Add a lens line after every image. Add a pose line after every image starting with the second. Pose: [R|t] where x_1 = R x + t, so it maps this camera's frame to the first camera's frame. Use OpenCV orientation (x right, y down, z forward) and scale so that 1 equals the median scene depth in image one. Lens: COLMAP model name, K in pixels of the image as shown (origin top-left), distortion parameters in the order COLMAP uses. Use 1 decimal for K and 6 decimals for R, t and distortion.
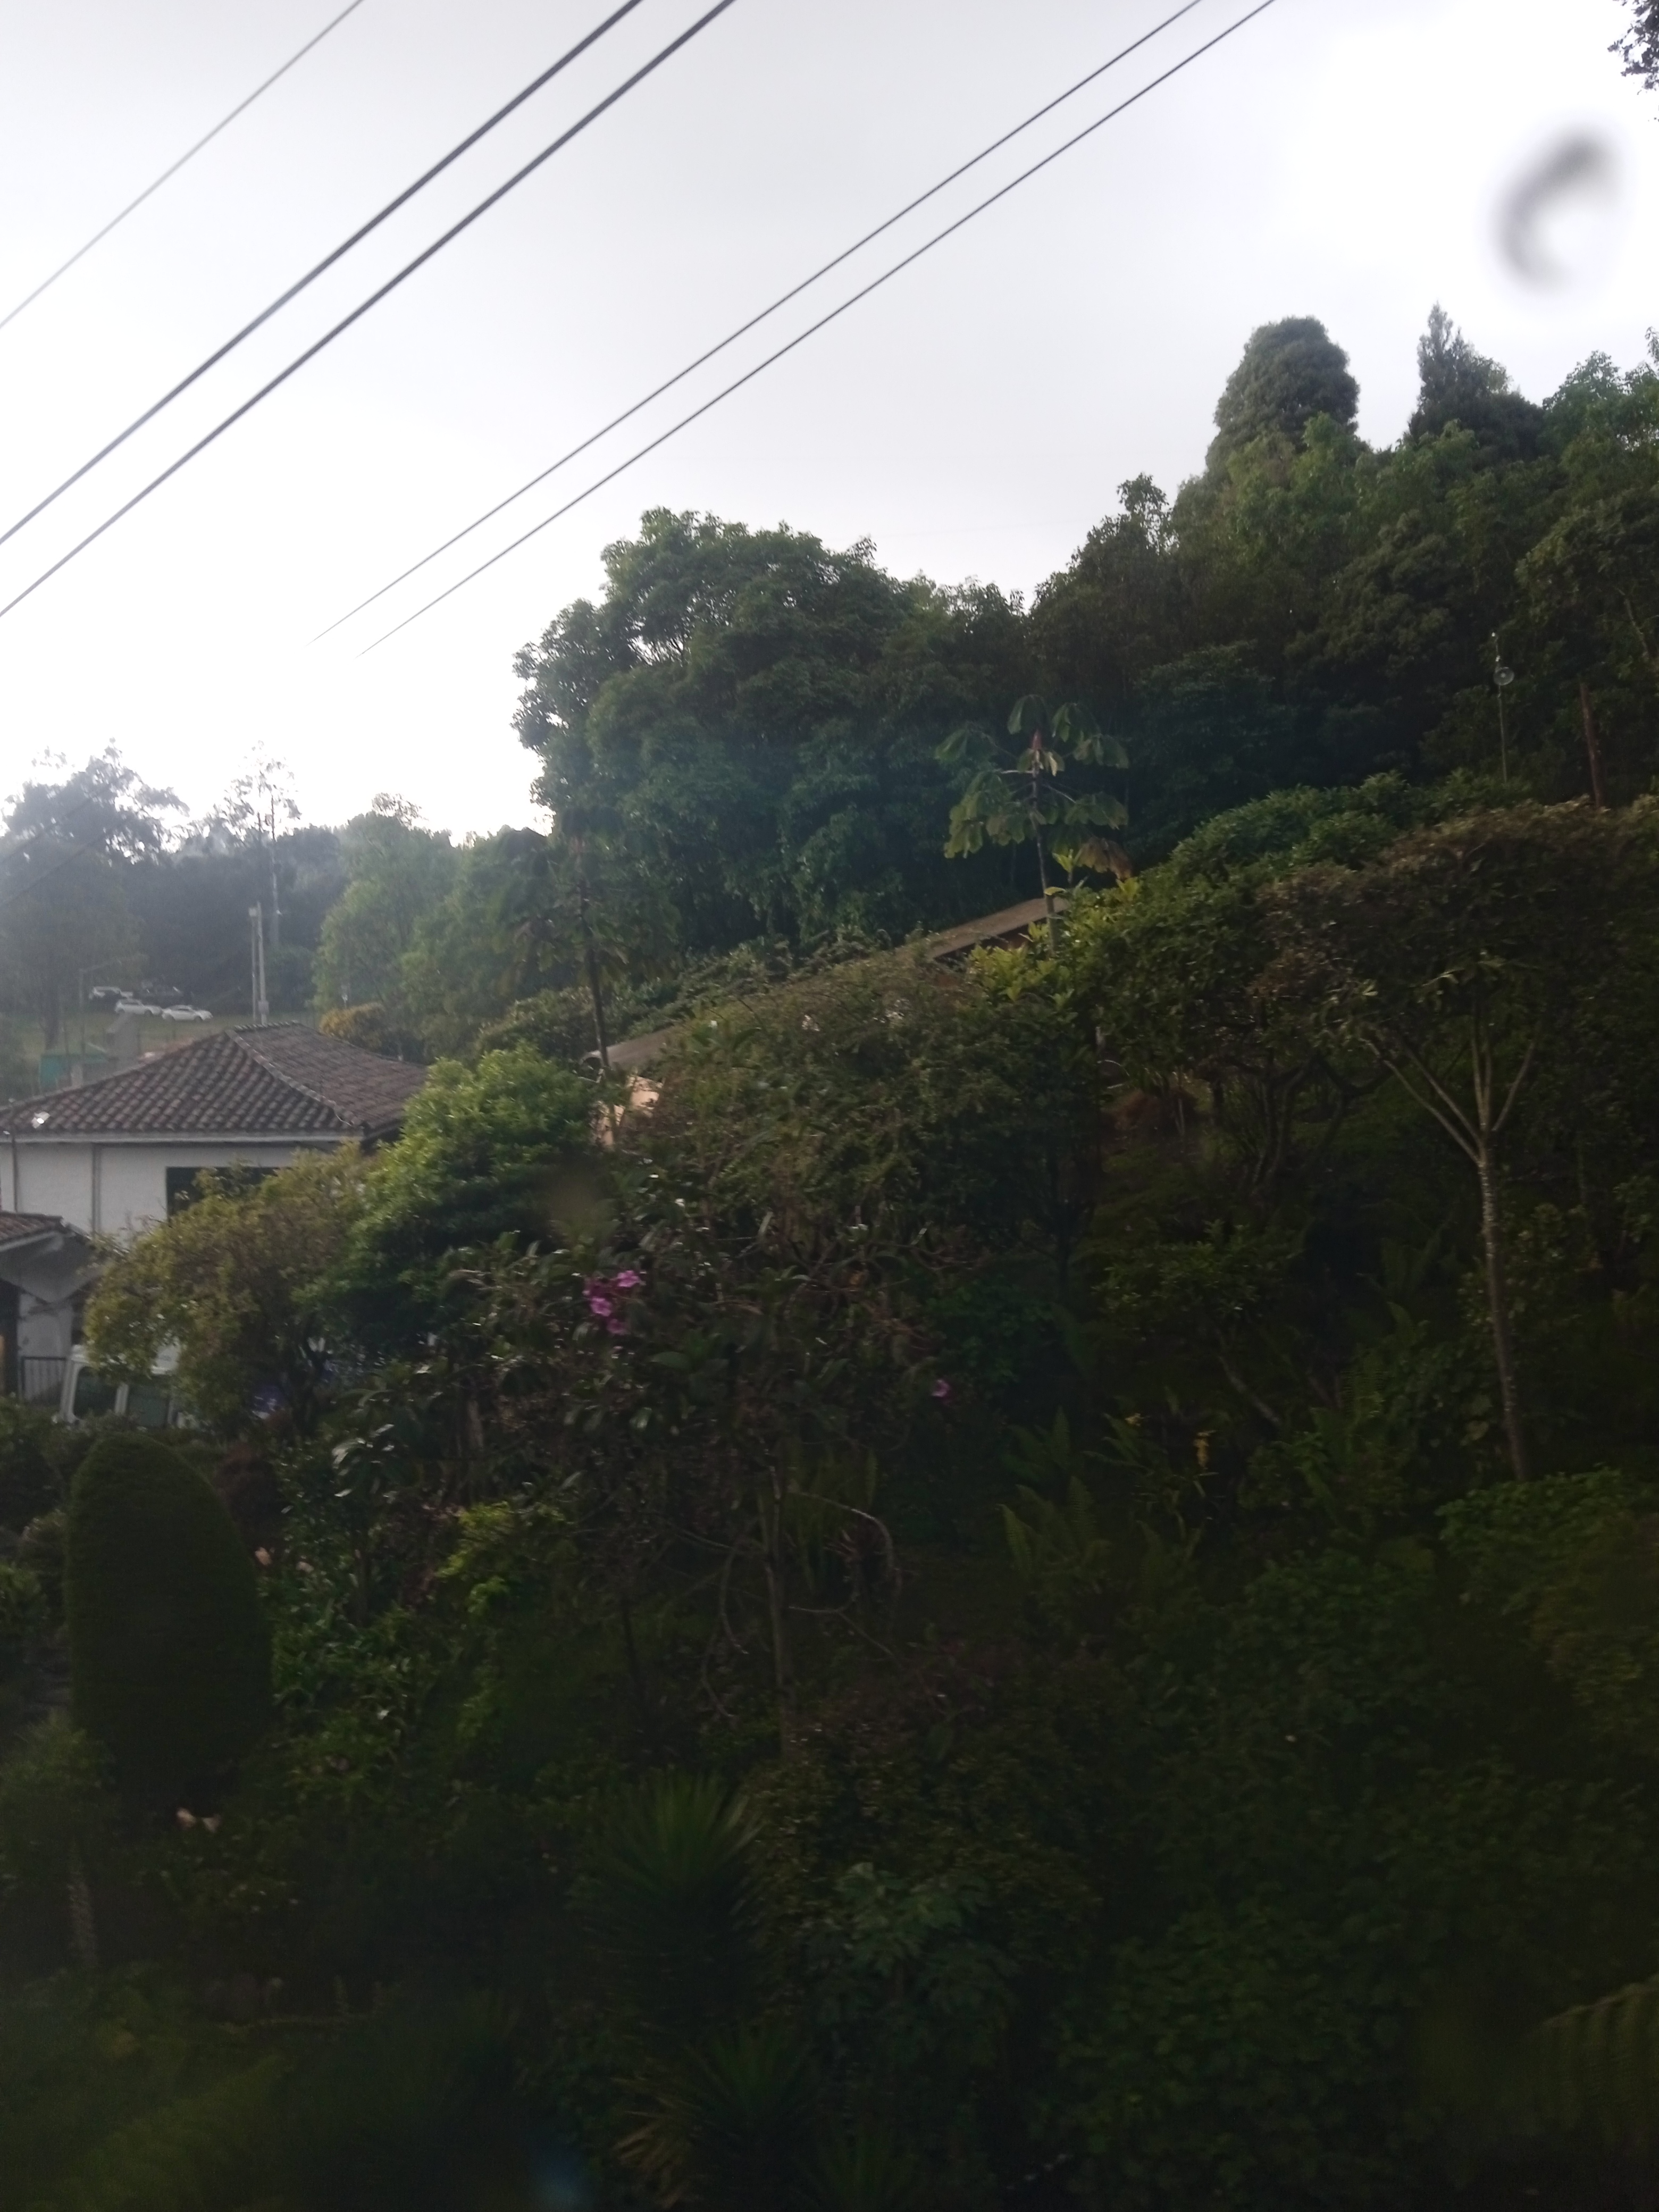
lens RADIAL K [[1790.9, 0, 839.9], [0, 1790.9, 1092.5], [0, 0, 1]] dist [0.095553, -0.164618]
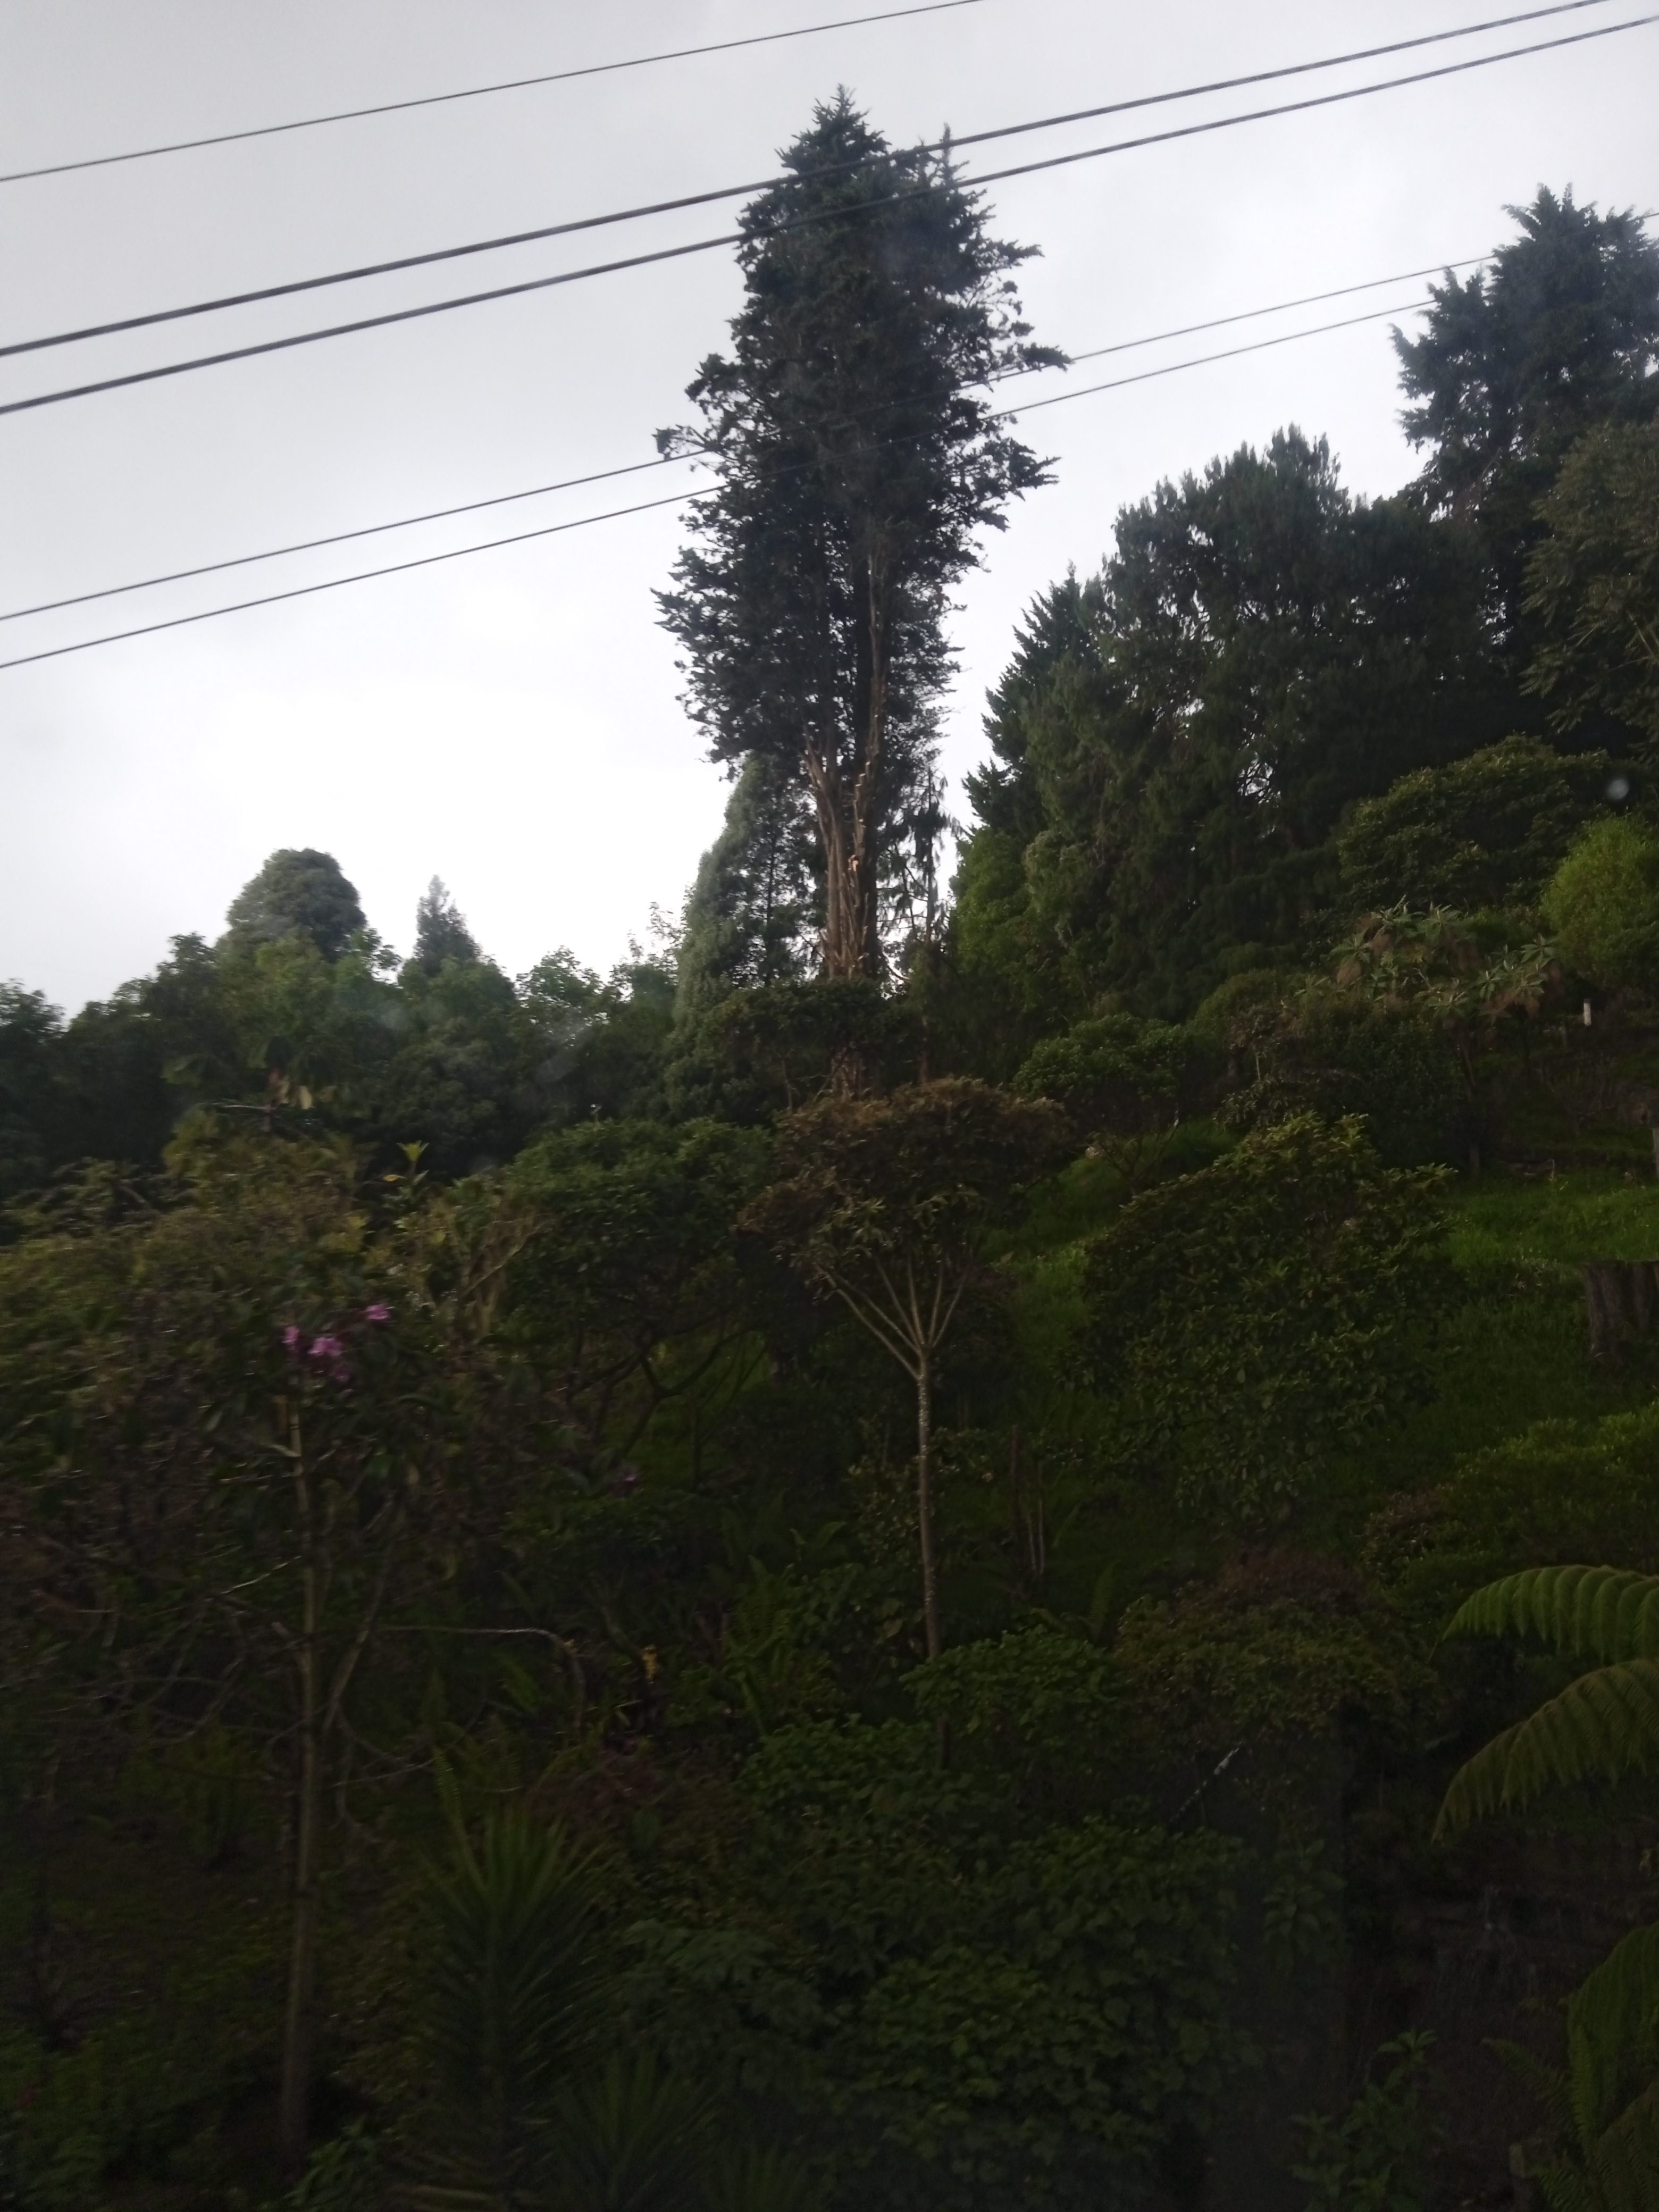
lens RADIAL K [[1790.9, 0, 858.7], [0, 1790.9, 1069.2], [0, 0, 1]] dist [0.095553, -0.164618]
pose [[0.789319, 0.209642, 0.577084, -0.237968], [-0.009260, 0.943859, -0.330218, 0.141390], [-0.613914, 0.255303, 0.746947, 0.051357]]
